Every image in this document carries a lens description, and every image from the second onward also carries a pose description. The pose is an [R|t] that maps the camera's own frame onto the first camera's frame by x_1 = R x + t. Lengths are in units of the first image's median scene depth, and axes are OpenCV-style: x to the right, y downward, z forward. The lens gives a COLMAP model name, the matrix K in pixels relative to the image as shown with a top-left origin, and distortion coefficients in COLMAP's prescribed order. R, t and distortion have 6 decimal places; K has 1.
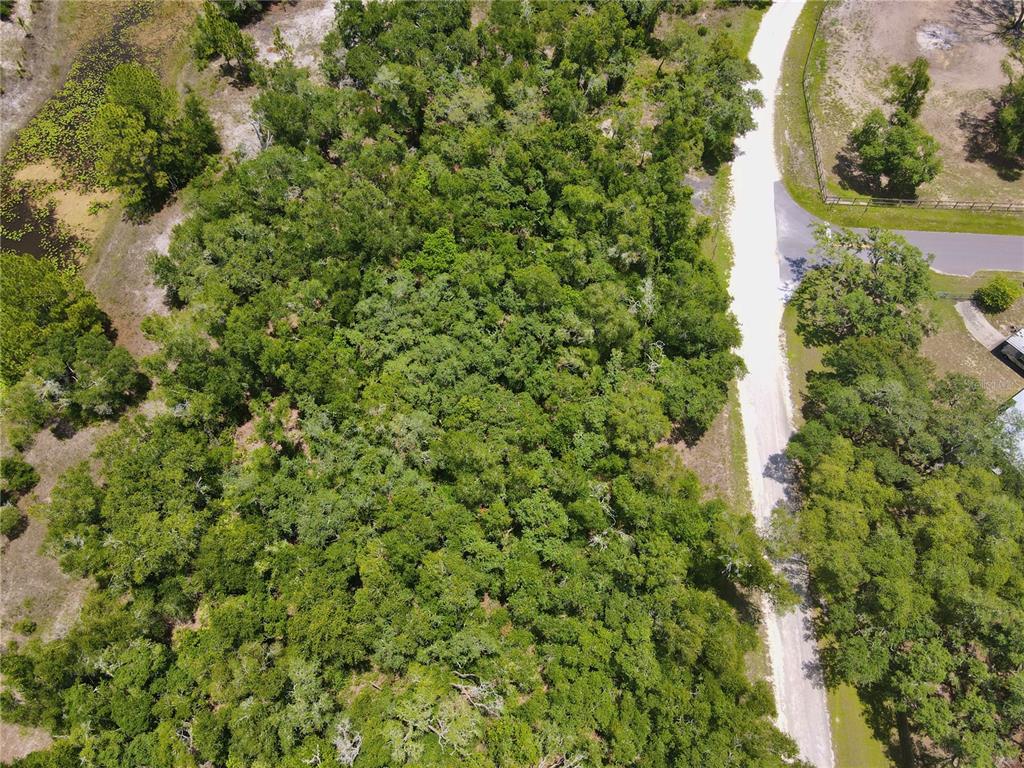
lens RADIAL K [[754.4, 0, 513.9], [0, 754.4, 380.5], [0, 0, 1]] dist [0.020687, -0.001553]
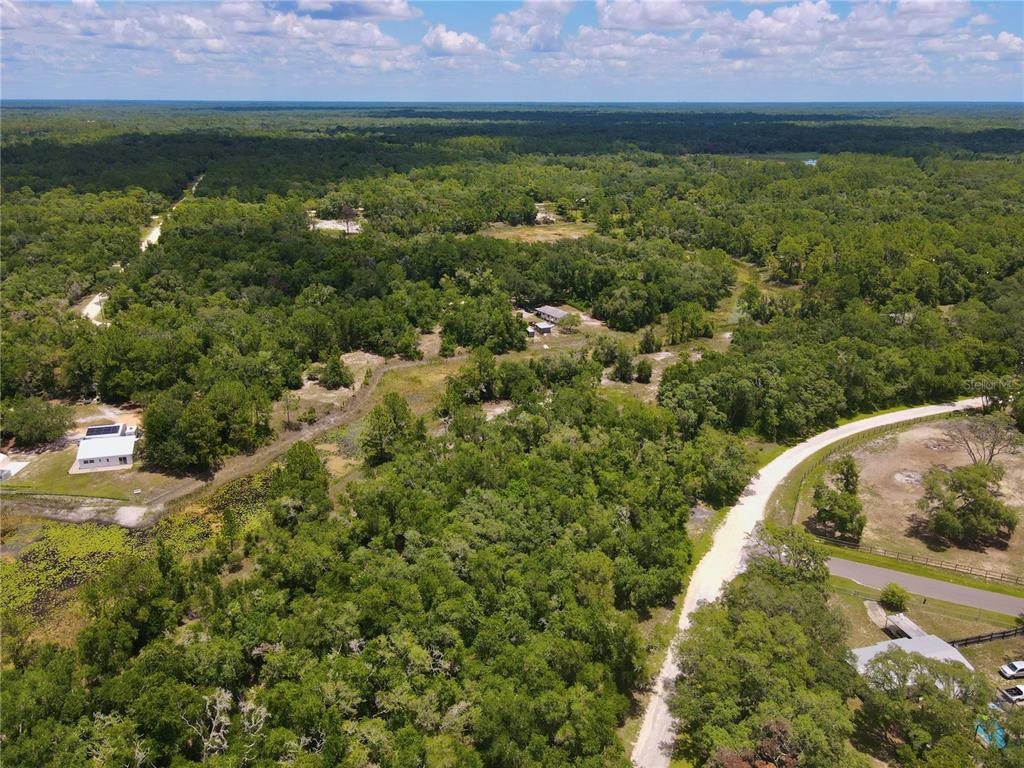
lens RADIAL K [[754.4, 0, 512.7], [0, 754.4, 382.8], [0, 0, 1]] dist [0.020687, -0.001553]
pose [[0.937872, 0.125585, -0.323458, 0.414043], [-0.300134, 0.761396, -0.574626, 0.629997], [0.174115, 0.636006, 0.751785, -0.426455]]
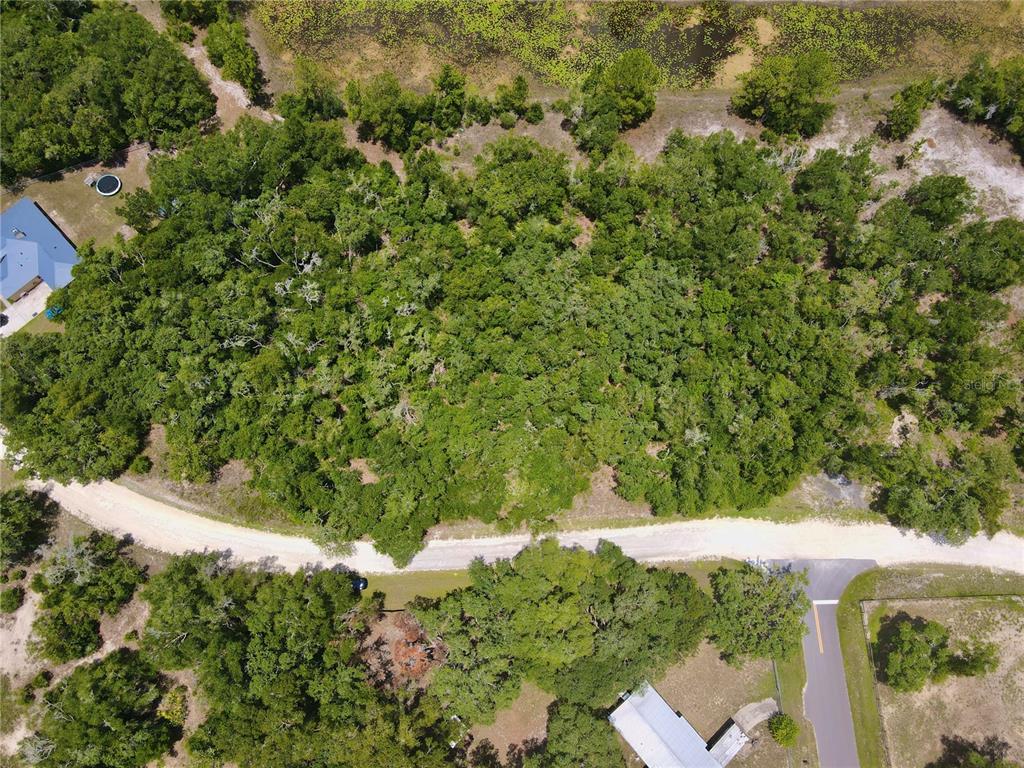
lens RADIAL K [[754.4, 0, 514.6], [0, 754.4, 379.1], [0, 0, 1]] dist [0.020687, -0.001553]
pose [[0.126926, 0.958318, -0.255961, 0.372467], [-0.854422, 0.236704, 0.462530, -0.483671], [0.503838, 0.159991, 0.848852, -0.407053]]
